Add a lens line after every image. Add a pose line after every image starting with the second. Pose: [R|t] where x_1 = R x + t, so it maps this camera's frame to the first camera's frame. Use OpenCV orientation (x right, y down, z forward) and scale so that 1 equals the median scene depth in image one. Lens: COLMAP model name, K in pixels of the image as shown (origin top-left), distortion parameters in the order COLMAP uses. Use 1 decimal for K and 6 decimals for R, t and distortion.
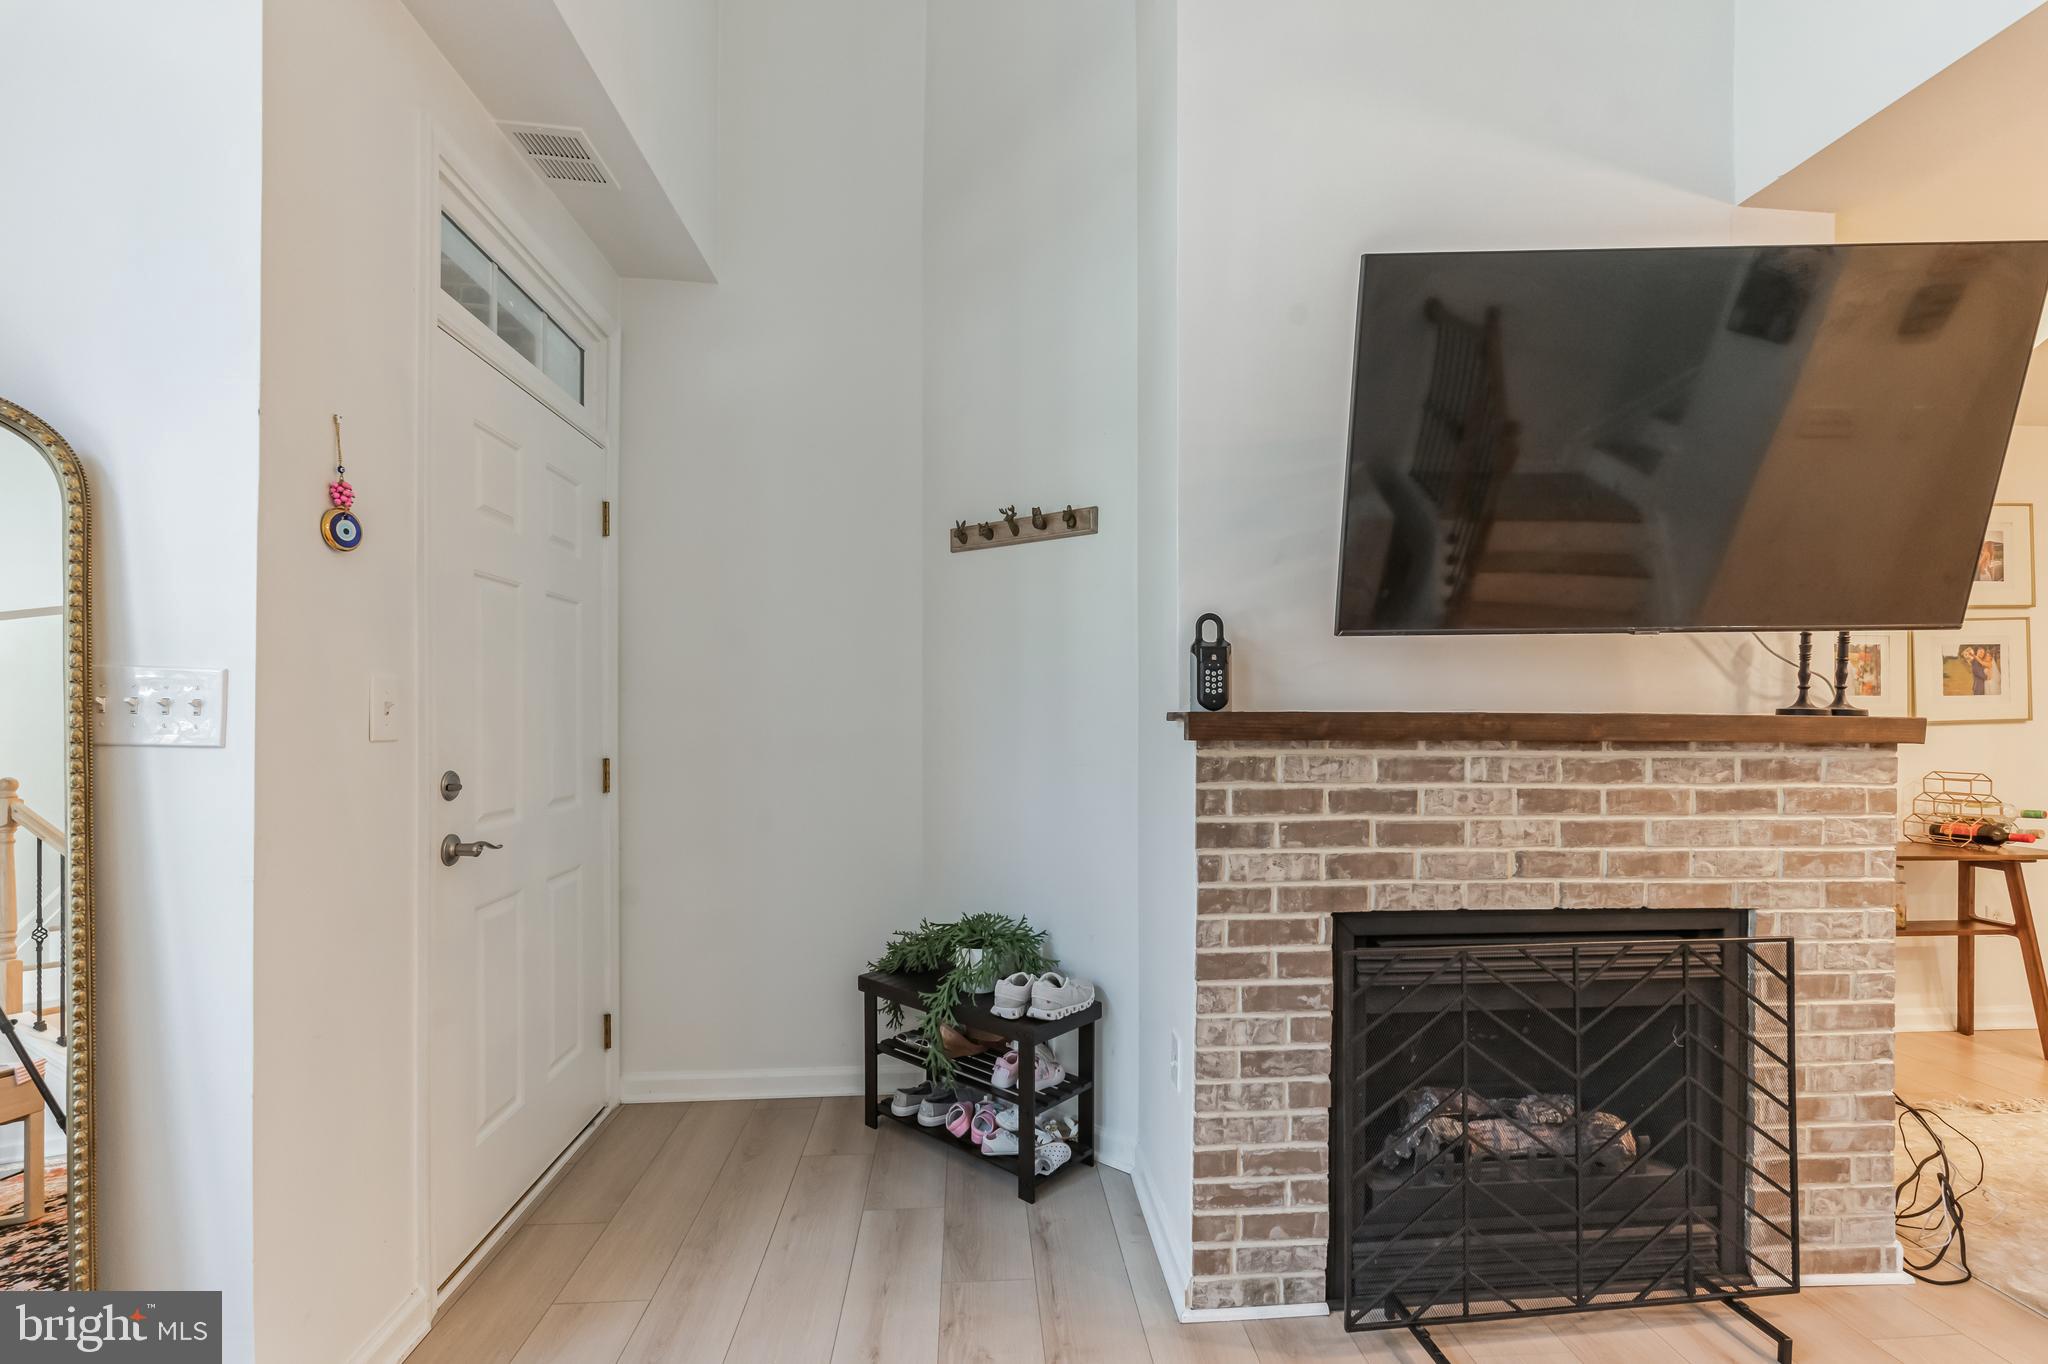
lens RADIAL K [[906.5, 0, 1019.6], [0, 906.5, 714.9], [0, 0, 1]] dist [-0.004071, 0.000855]
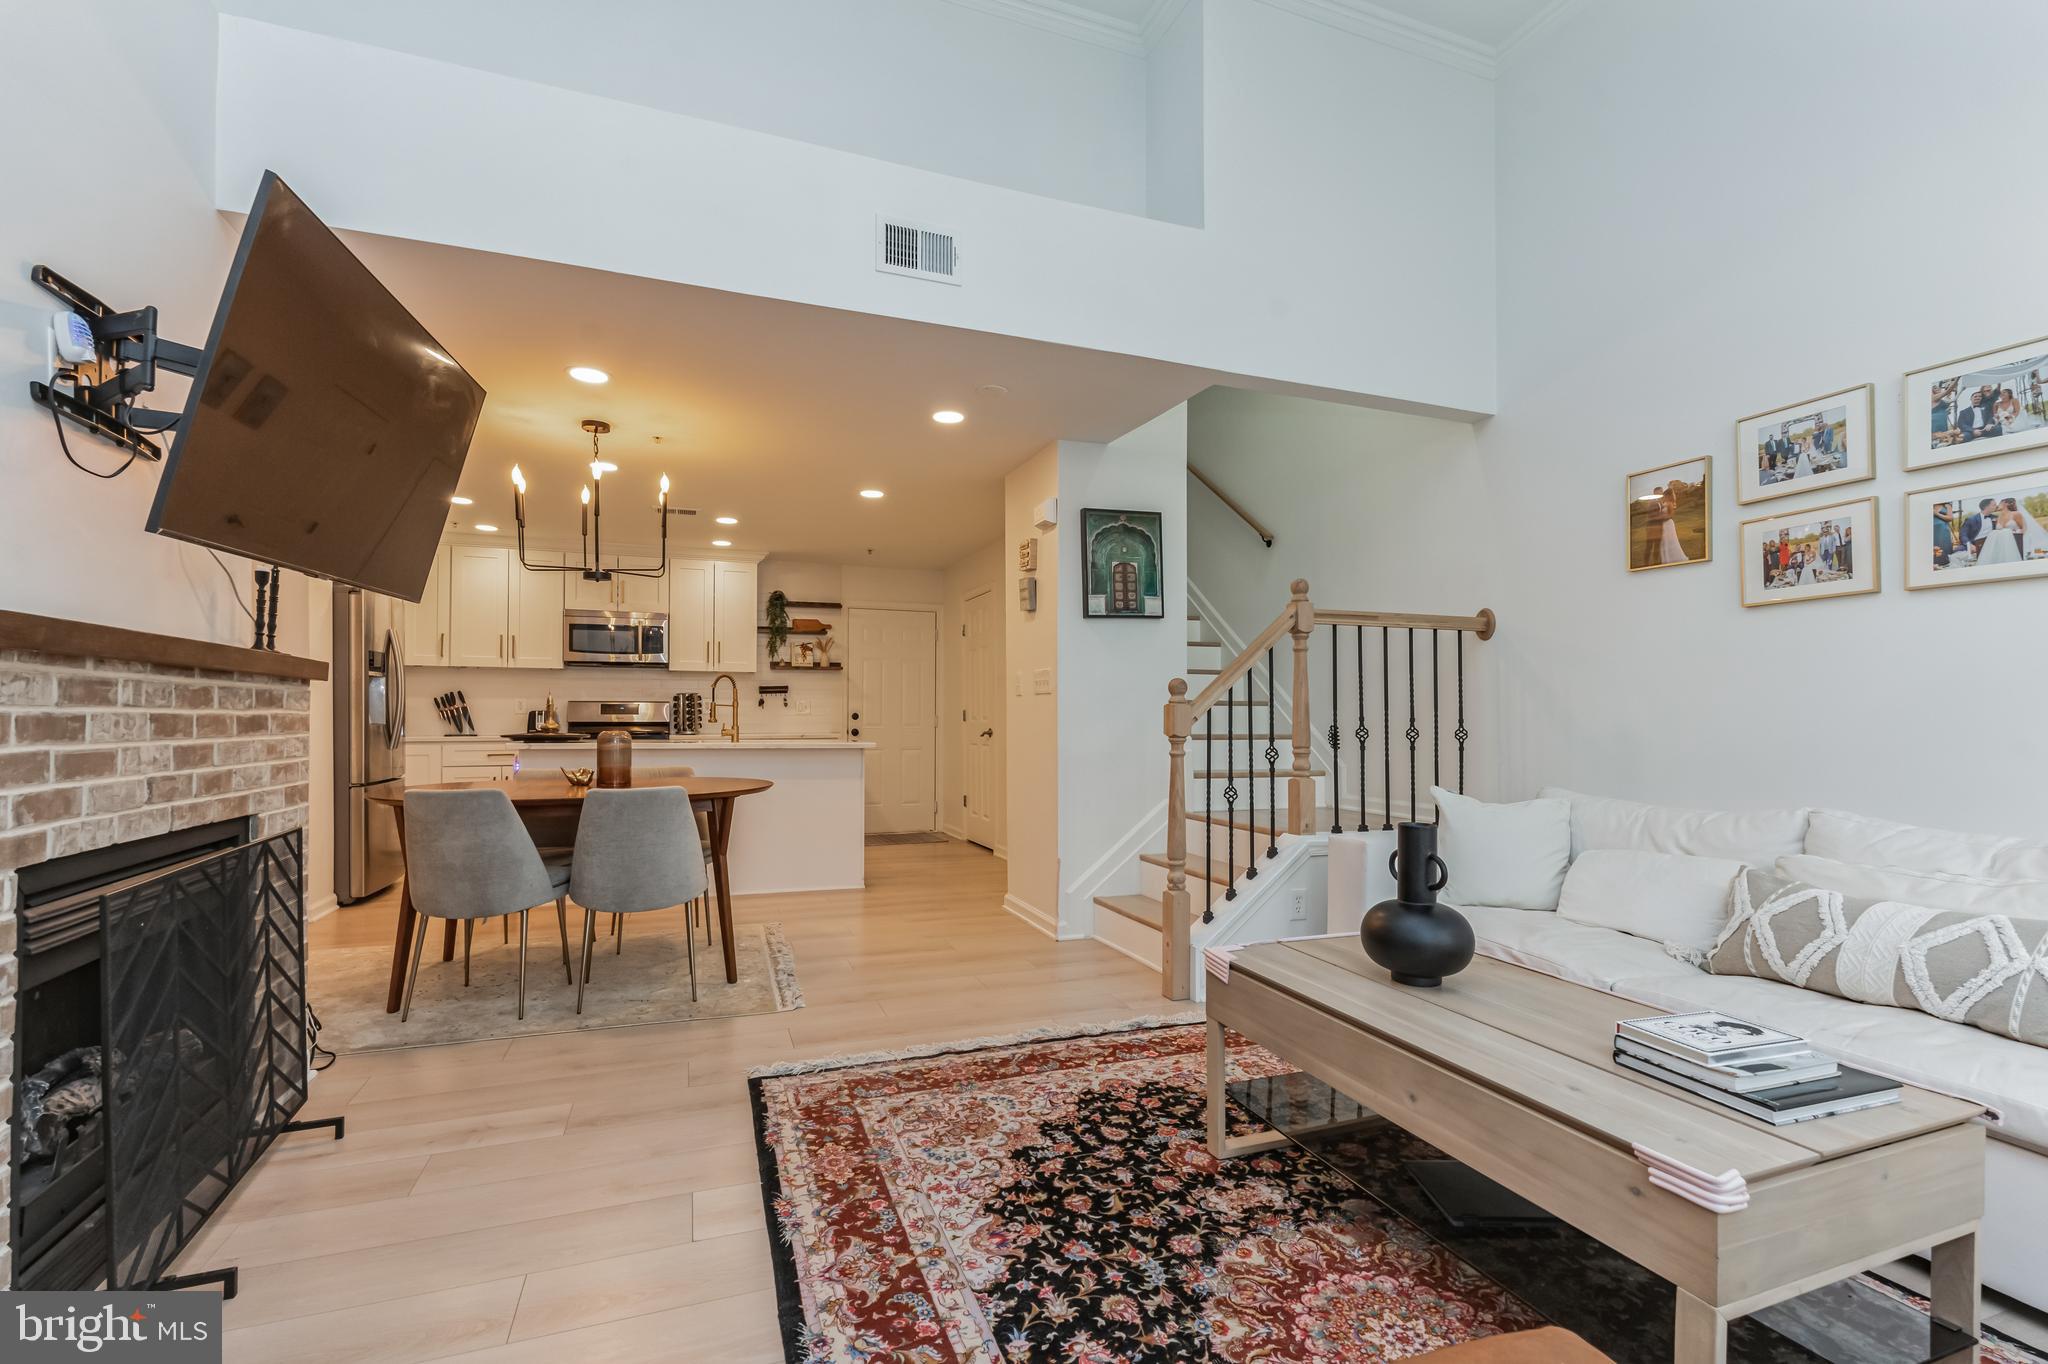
lens RADIAL K [[906.5, 0, 1011.7], [0, 906.5, 704.9], [0, 0, 1]] dist [-0.004071, 0.000855]
pose [[-0.267169, 0.003432, 0.963644, -0.644846], [-0.006232, 0.999967, -0.005290, 0.072203], [-0.963630, -0.007418, -0.267139, 0.366720]]
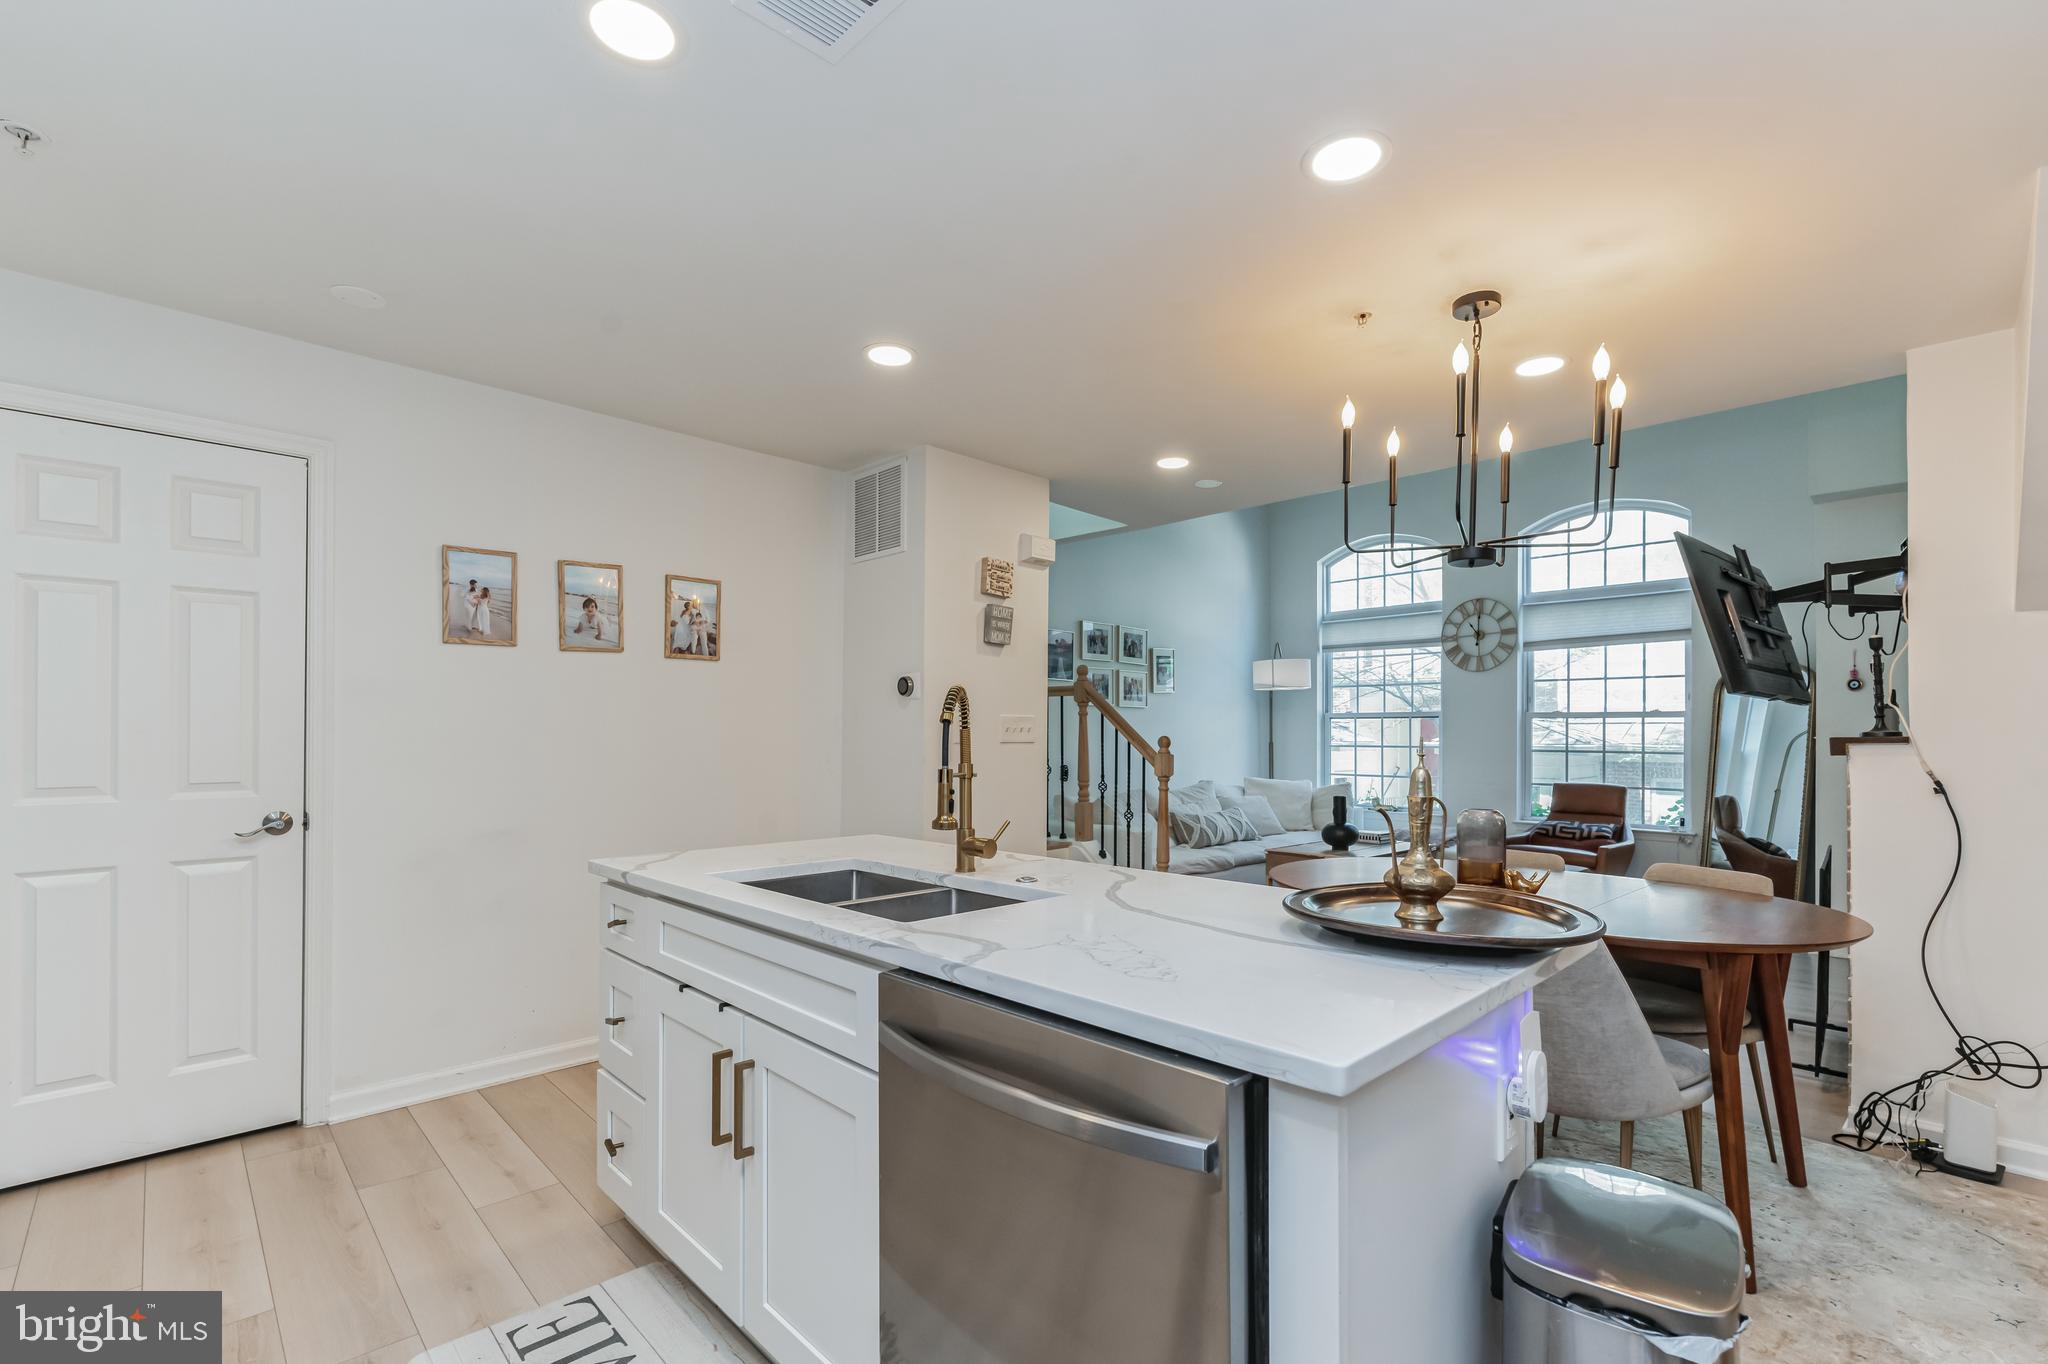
lens RADIAL K [[906.5, 0, 1016.9], [0, 906.5, 730.4], [0, 0, 1]] dist [-0.004071, 0.000855]
pose [[-0.775226, -0.014891, -0.631509, 2.973100], [-0.010471, 0.999888, -0.010724, 0.024280], [0.631598, -0.001701, -0.775294, 1.300486]]
